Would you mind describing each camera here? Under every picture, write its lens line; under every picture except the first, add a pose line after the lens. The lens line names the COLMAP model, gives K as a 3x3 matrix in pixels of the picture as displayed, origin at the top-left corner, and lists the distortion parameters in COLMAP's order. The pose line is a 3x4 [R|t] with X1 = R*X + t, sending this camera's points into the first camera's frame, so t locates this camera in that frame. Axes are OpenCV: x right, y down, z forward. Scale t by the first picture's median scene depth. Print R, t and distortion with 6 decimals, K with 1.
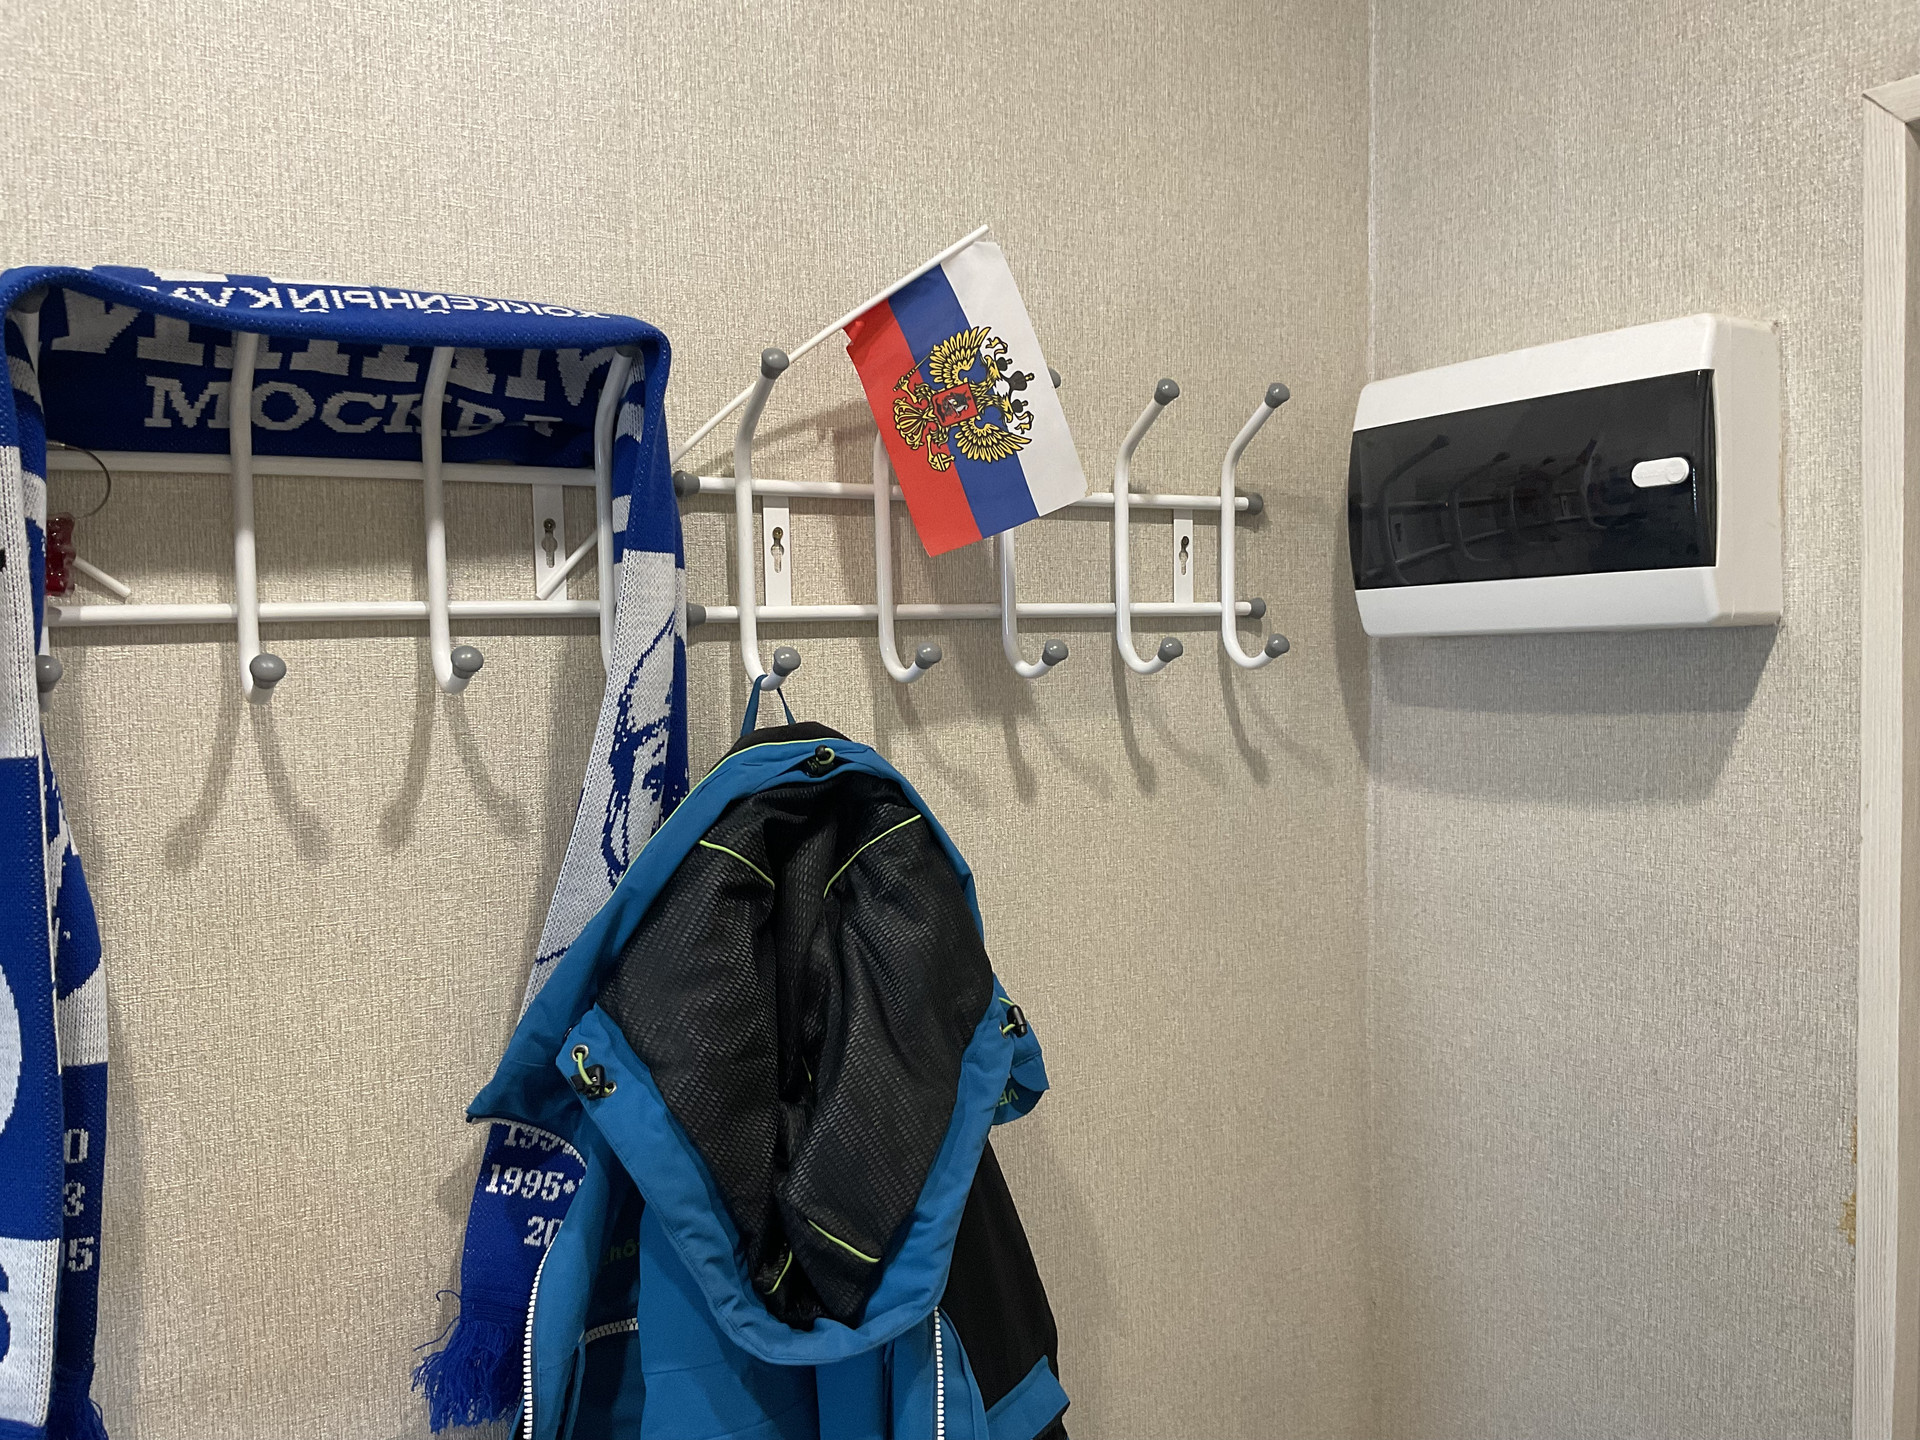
lens RADIAL K [[1593.9, 0, 960.5], [0, 1593.9, 712.4], [0, 0, 1]] dist [0.107541, -0.214561]
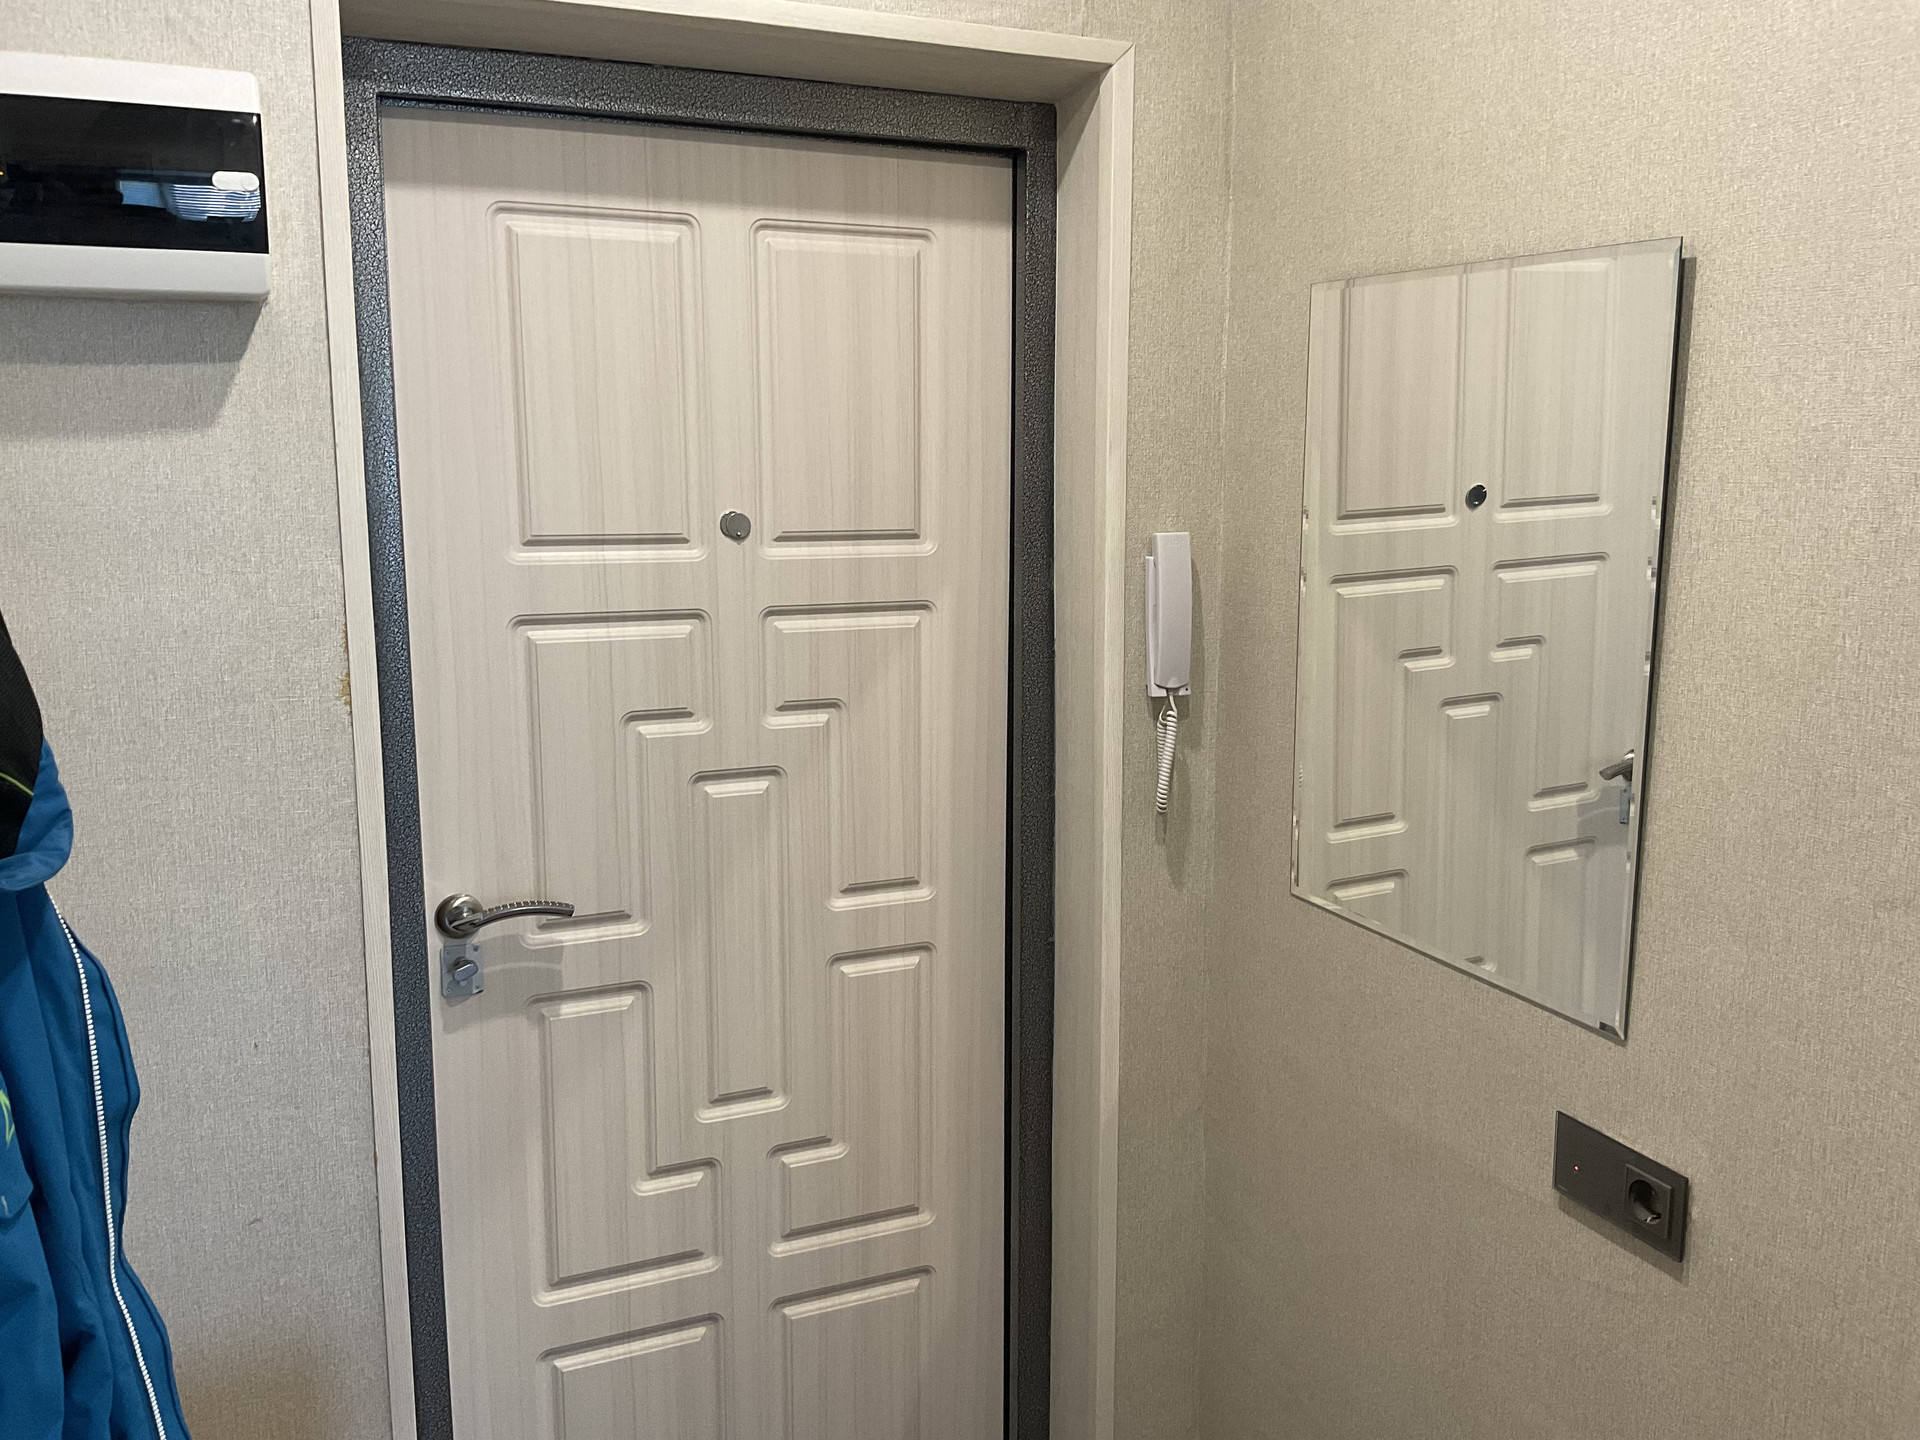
lens RADIAL K [[1593.9, 0, 960.5], [0, 1593.9, 712.4], [0, 0, 1]] dist [0.107541, -0.214561]
pose [[0.096651, -0.147607, 0.984312, -0.898789], [0.025087, 0.988989, 0.145845, 0.111848], [-0.995002, 0.010598, 0.099289, 0.221376]]
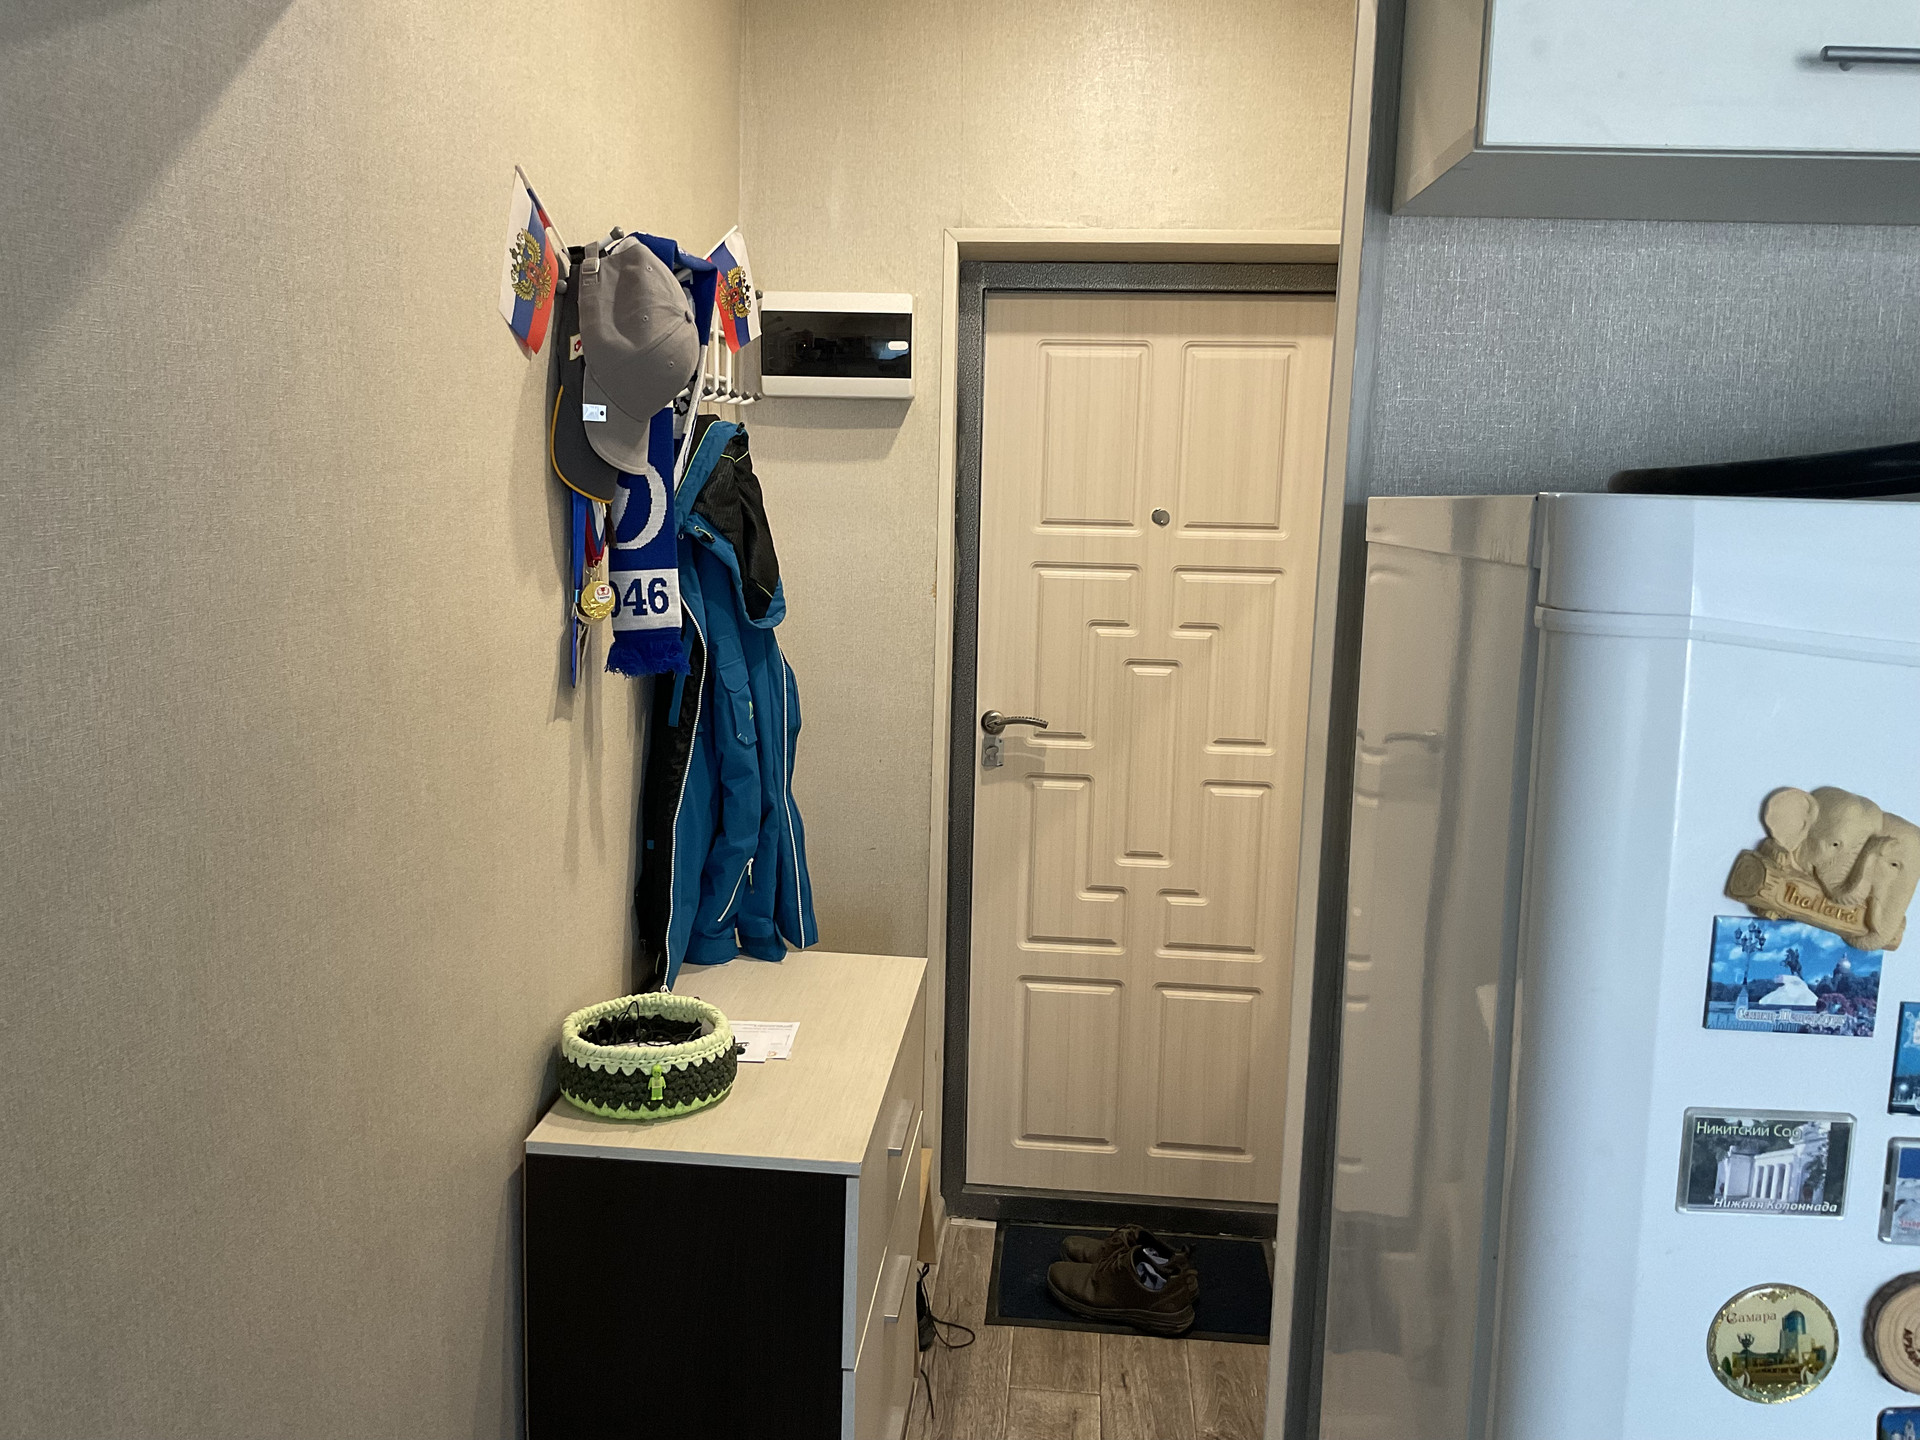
lens RADIAL K [[1596.8, 0, 951.9], [0, 1596.8, 718.6], [0, 0, 1]] dist [0.111538, -0.228751]
pose [[0.570937, -0.105812, 0.814146, -1.922814], [-0.006302, 0.991066, 0.133225, 0.135417], [-0.820969, -0.081194, 0.565170, -0.800594]]
